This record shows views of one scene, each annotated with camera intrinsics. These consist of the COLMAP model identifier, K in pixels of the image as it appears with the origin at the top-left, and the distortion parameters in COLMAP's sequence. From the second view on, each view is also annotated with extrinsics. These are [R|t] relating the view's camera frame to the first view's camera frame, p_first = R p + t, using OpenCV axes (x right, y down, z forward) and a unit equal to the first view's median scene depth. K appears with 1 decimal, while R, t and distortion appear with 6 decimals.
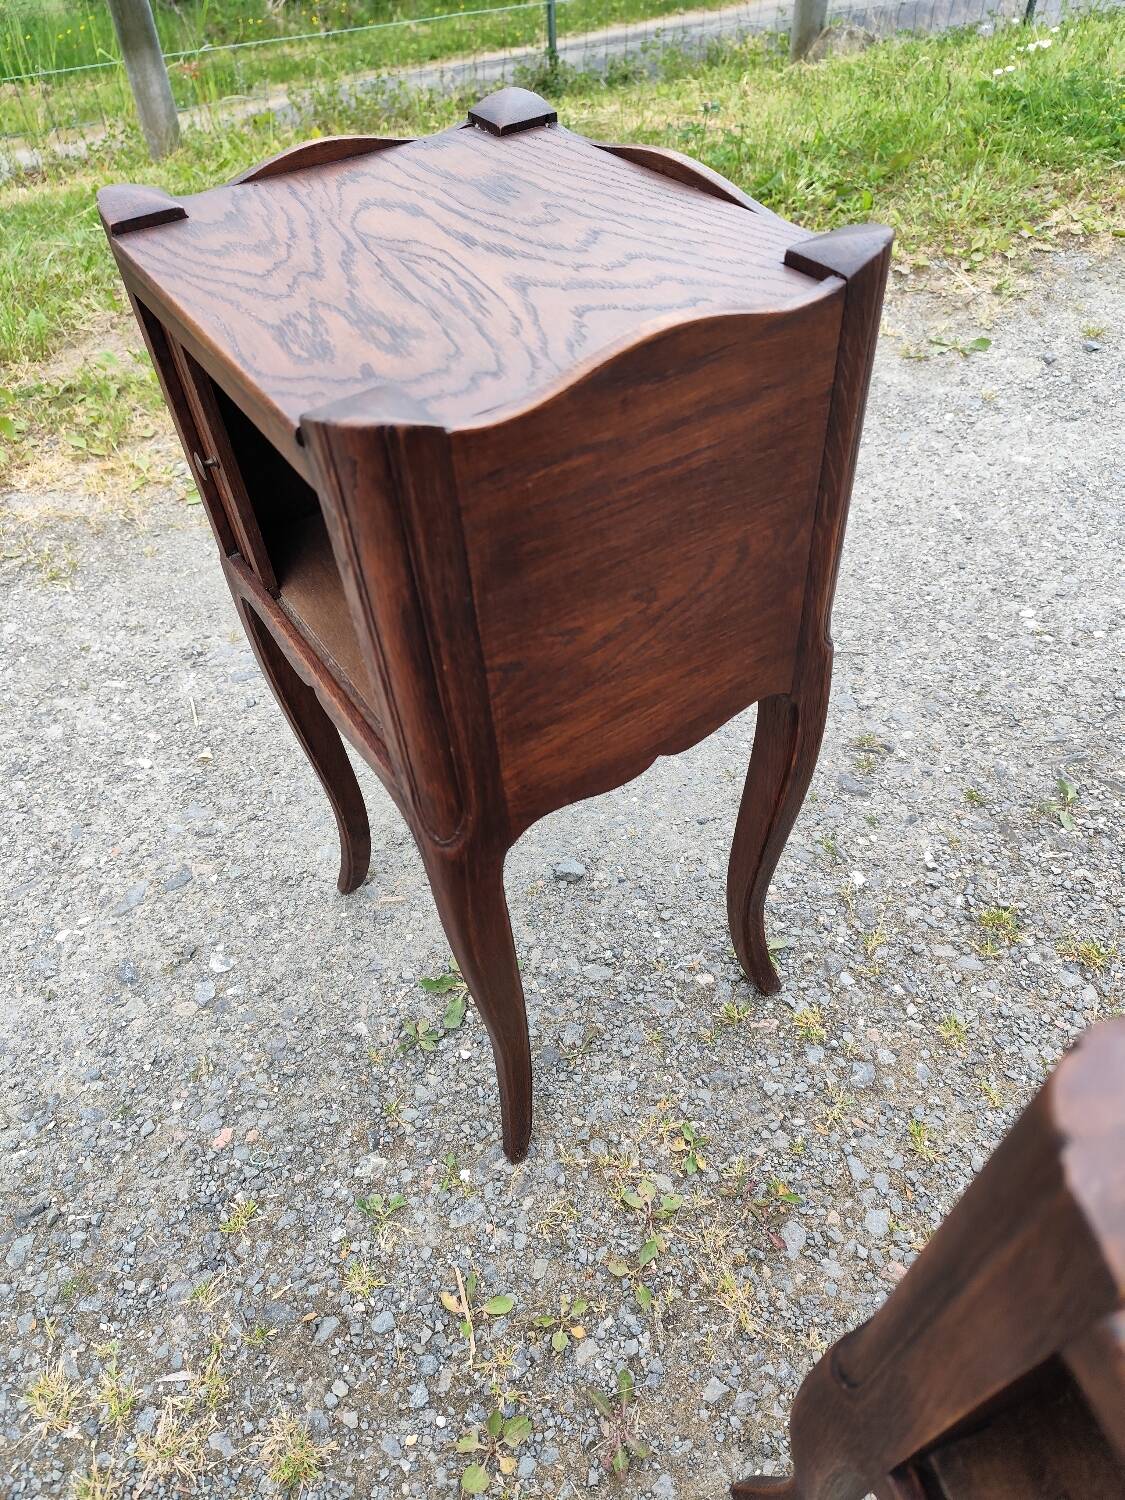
lens RADIAL K [[1029.8, 0, 560.4], [0, 1029.8, 745.9], [0, 0, 1]] dist [0.042928, -0.060838]
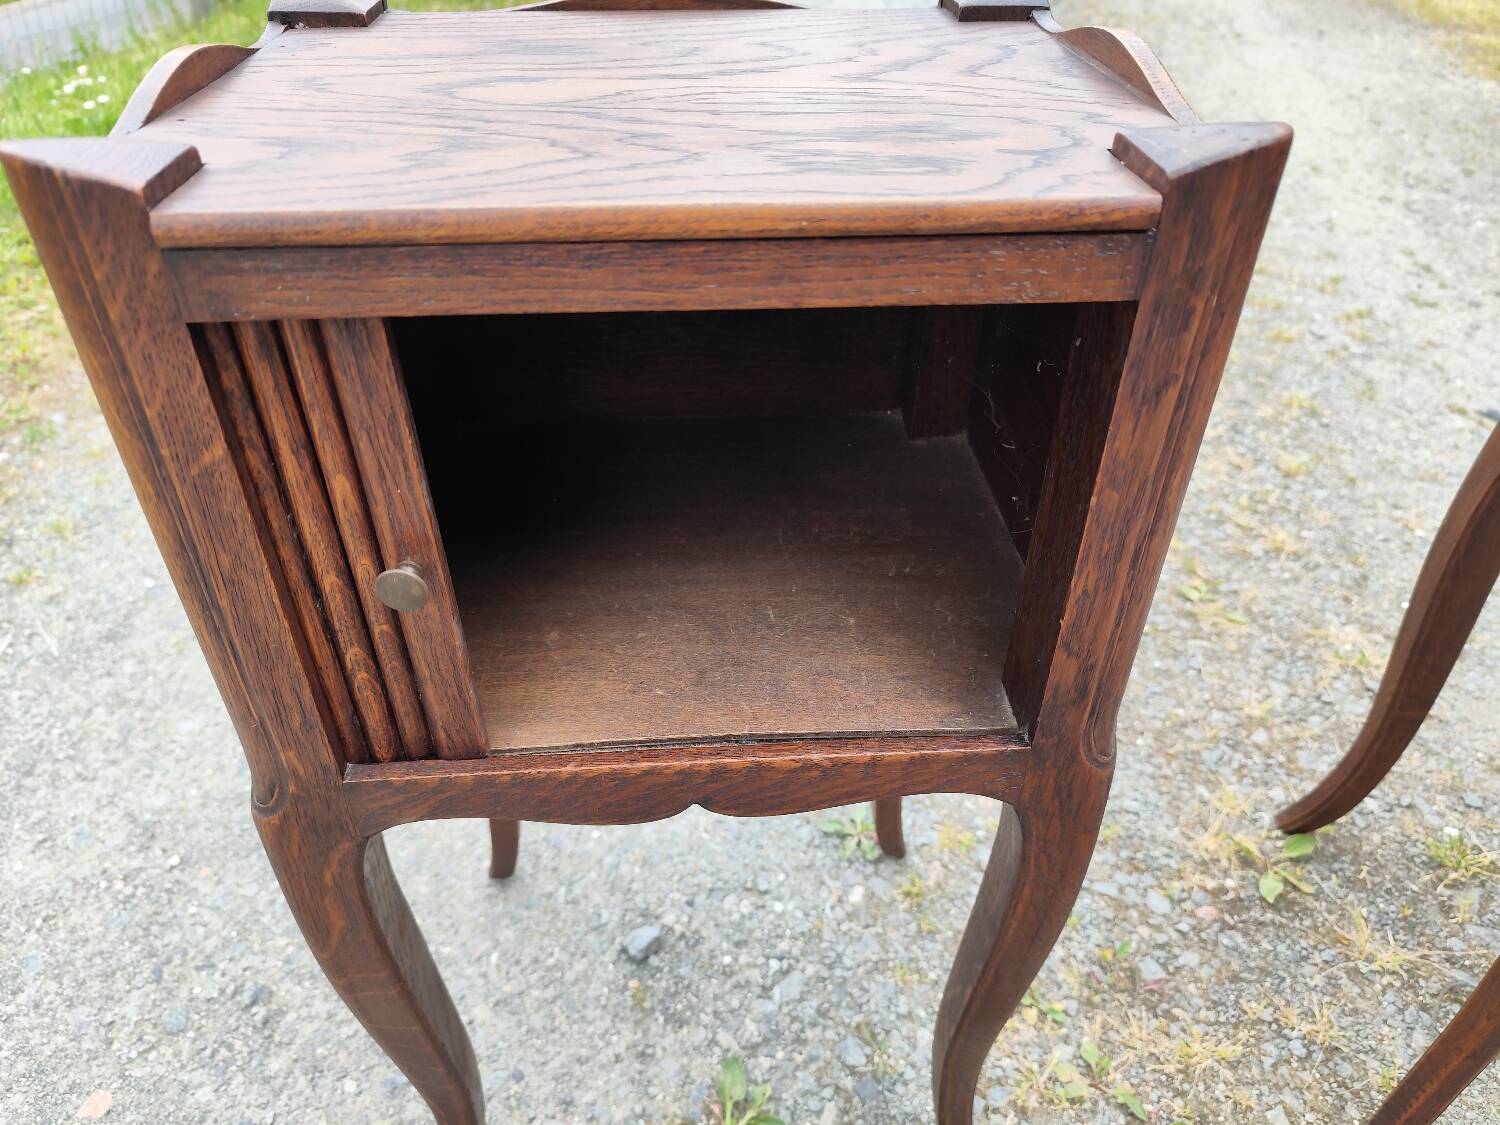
lens RADIAL K [[1049.8, 0, 756.2], [0, 1049.8, 563.1], [0, 0, 1]] dist [-0.001331, -0.013989]
pose [[0.482361, -0.479470, 0.733100, -0.453110], [0.607227, 0.786211, 0.114666, -0.163243], [-0.631351, 0.389848, 0.670384, 0.364758]]
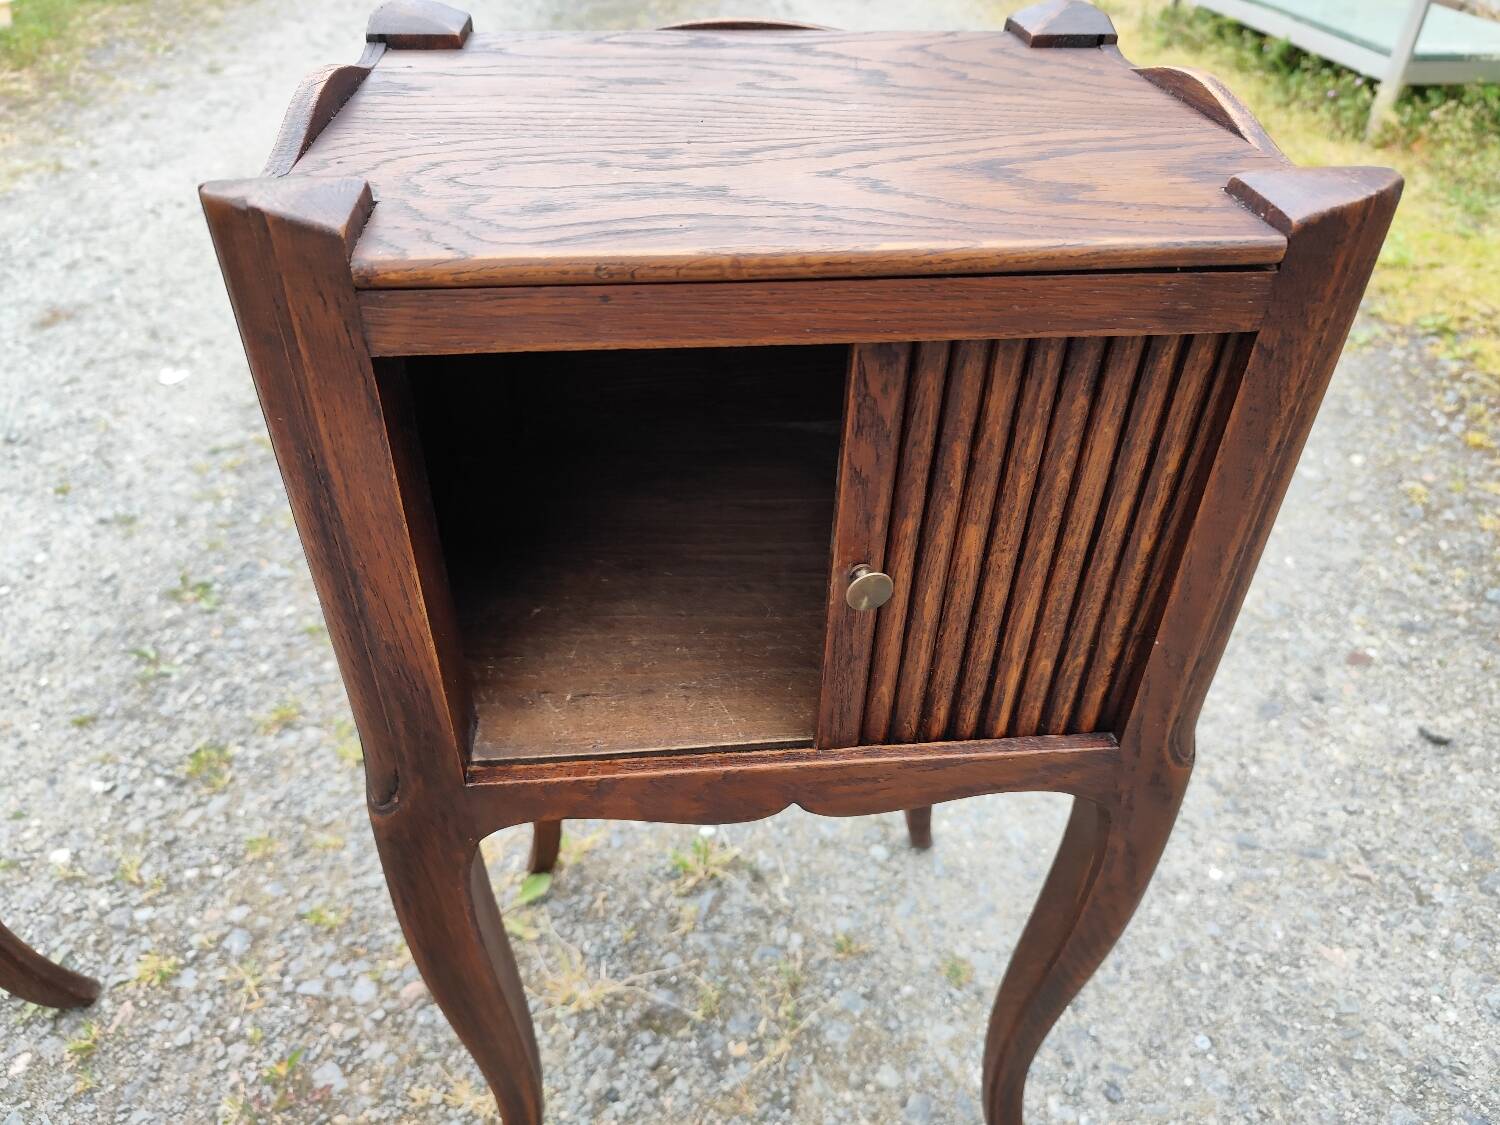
lens RADIAL K [[1049.9, 0, 751.9], [0, 1049.9, 547.8], [0, 0, 1]] dist [0.001325, -0.016560]
pose [[0.244127, -0.544608, 0.802374, -0.156164], [0.707621, 0.665799, 0.236610, 0.181876], [-0.663079, 0.510014, 0.547915, -0.004503]]
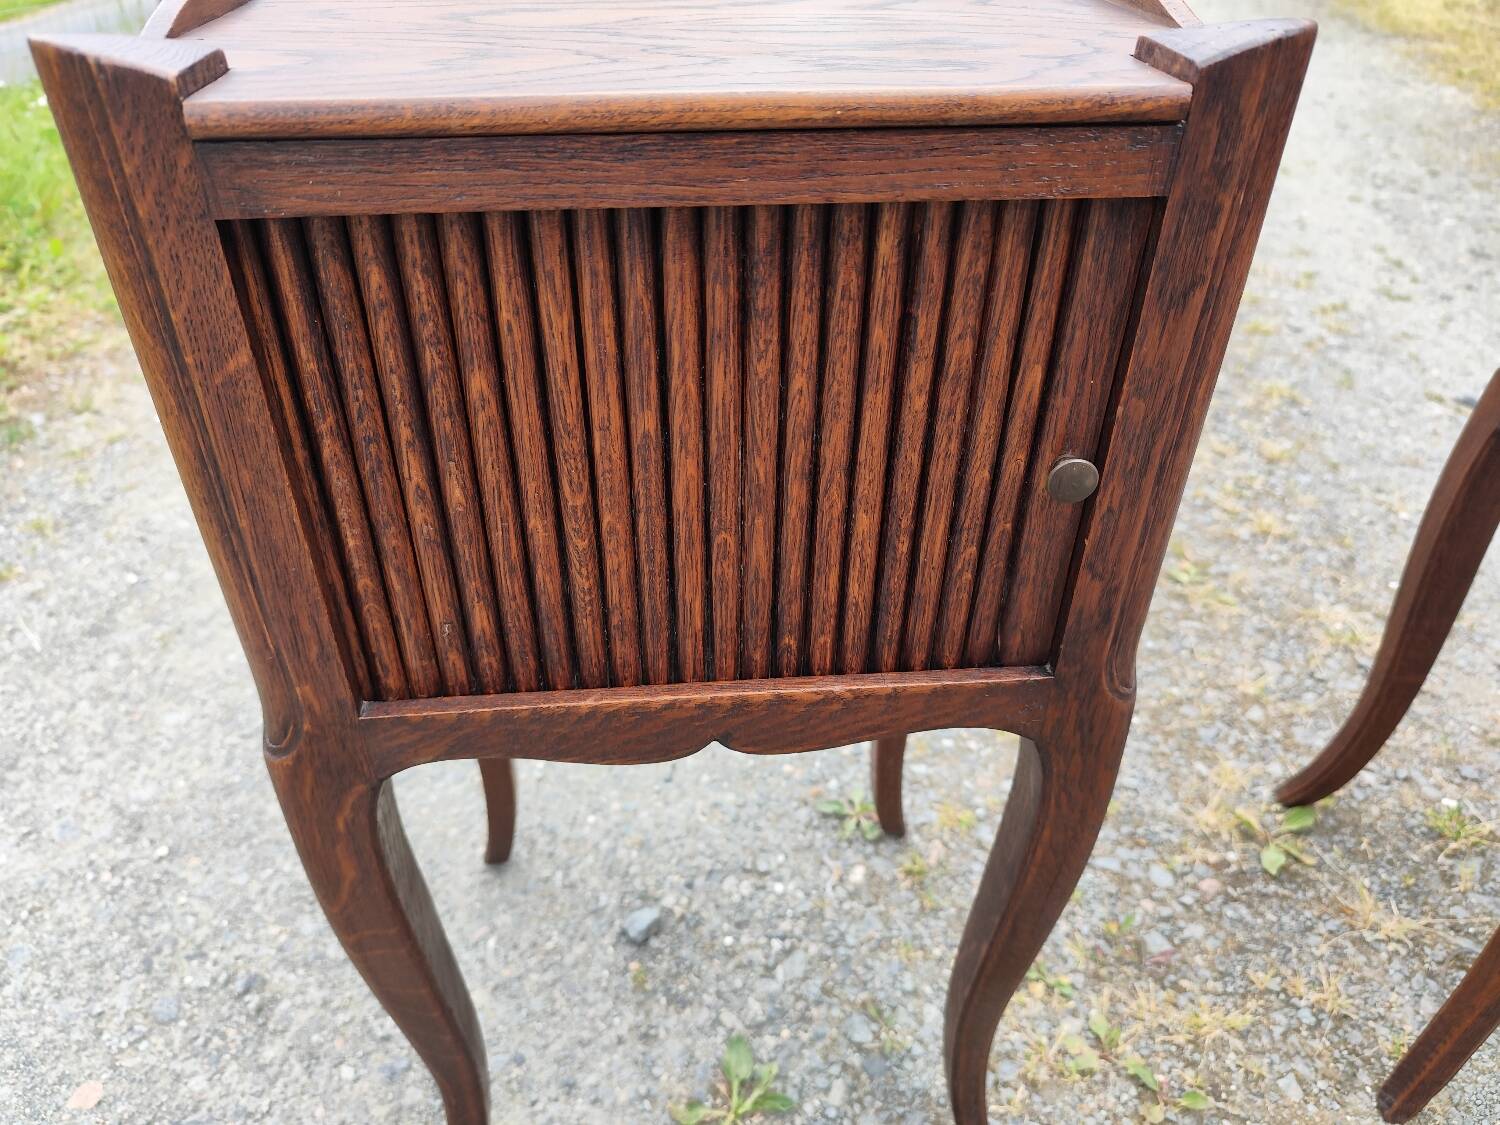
lens RADIAL K [[1052.7, 0, 744.4], [0, 1052.7, 556.0], [0, 0, 1]] dist [-0.002455, -0.015594]
pose [[0.466422, -0.467865, 0.750701, -0.478009], [0.616034, 0.780838, 0.103897, -0.145437], [-0.634786, 0.413997, 0.652421, 0.393297]]
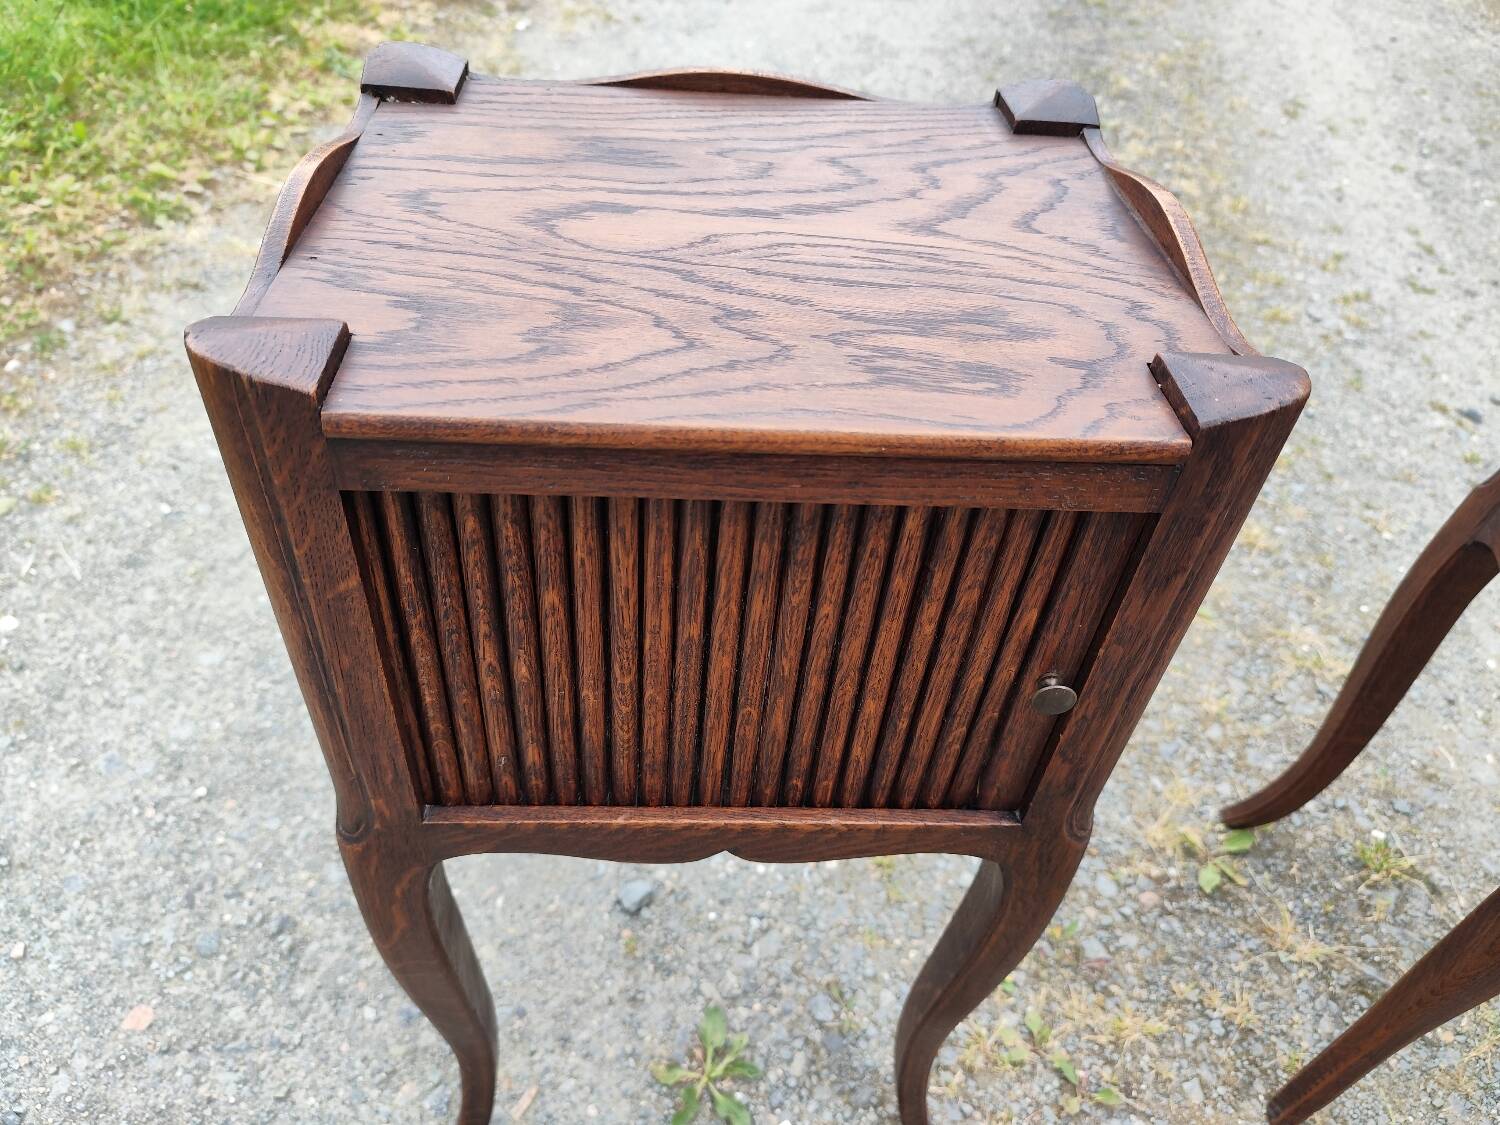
lens RADIAL K [[1050.4, 0, 743.9], [0, 1050.4, 561.6], [0, 0, 1]] dist [-0.003443, -0.011365]
pose [[0.504079, -0.518885, 0.690408, -0.462790], [0.550463, 0.809014, 0.206122, -0.265733], [-0.665504, 0.276142, 0.693434, 0.318778]]
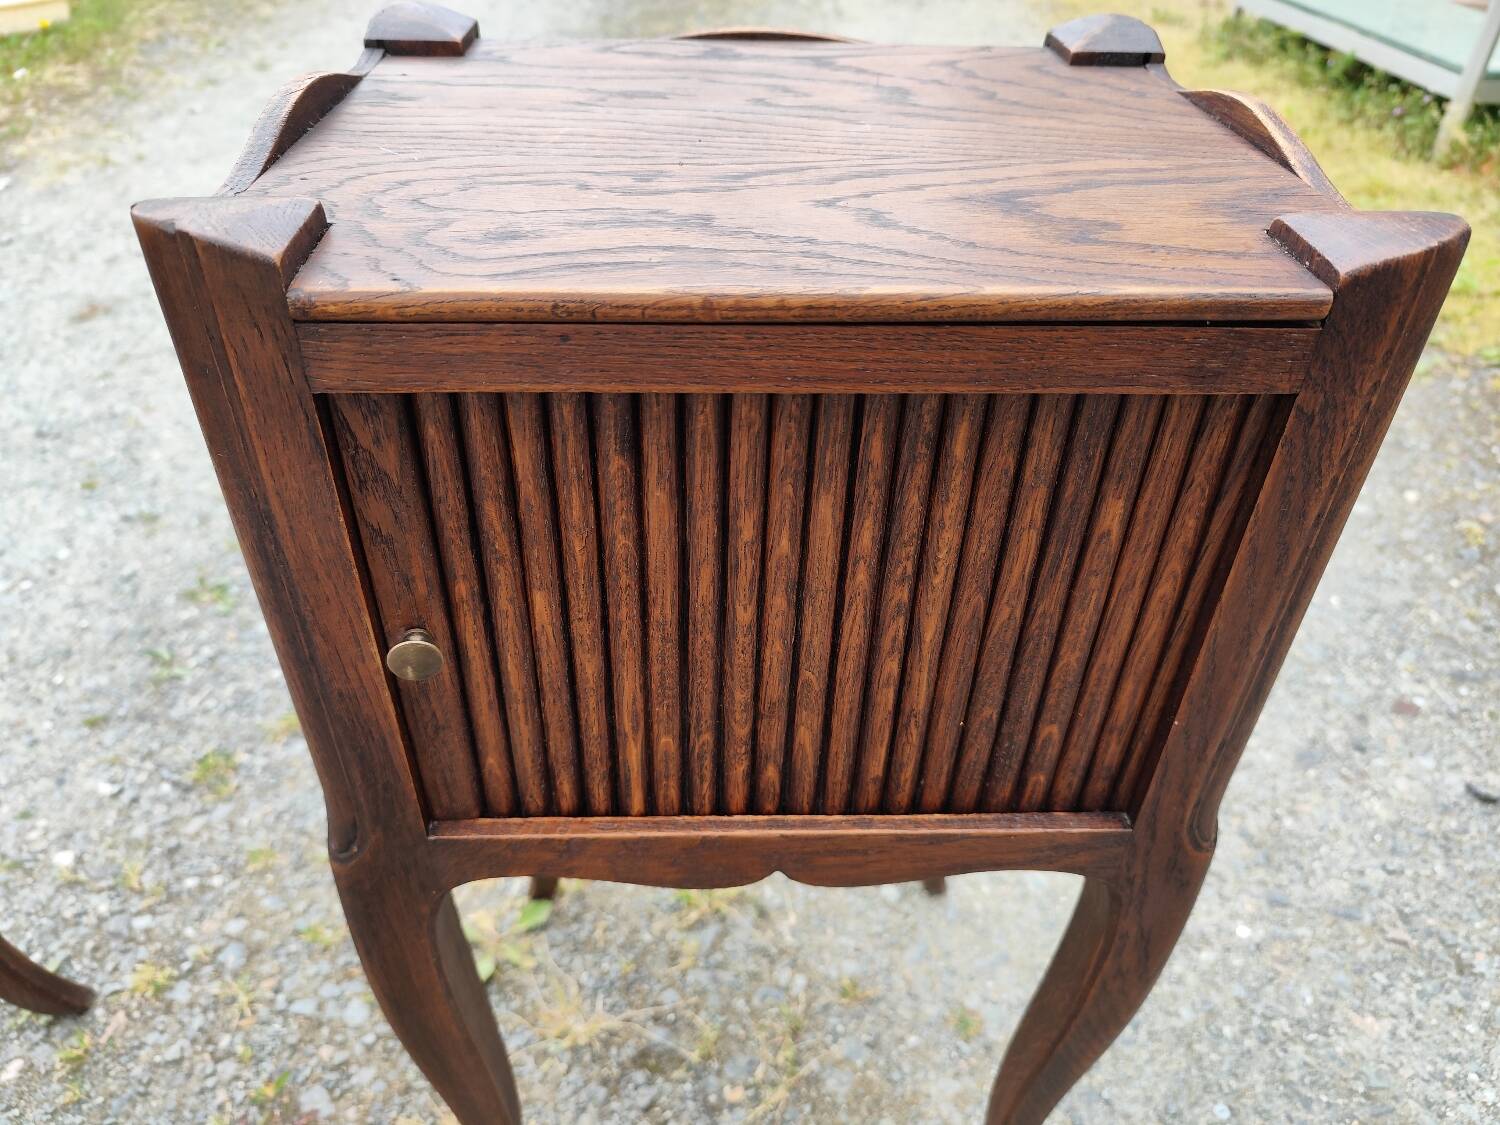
lens RADIAL K [[1057.3, 0, 748.4], [0, 1057.3, 557.2], [0, 0, 1]] dist [-0.005993, -0.012763]
pose [[0.292232, -0.537704, 0.790870, -0.121562], [0.693089, 0.688890, 0.212268, 0.188496], [-0.658960, 0.486111, 0.573993, -0.009907]]
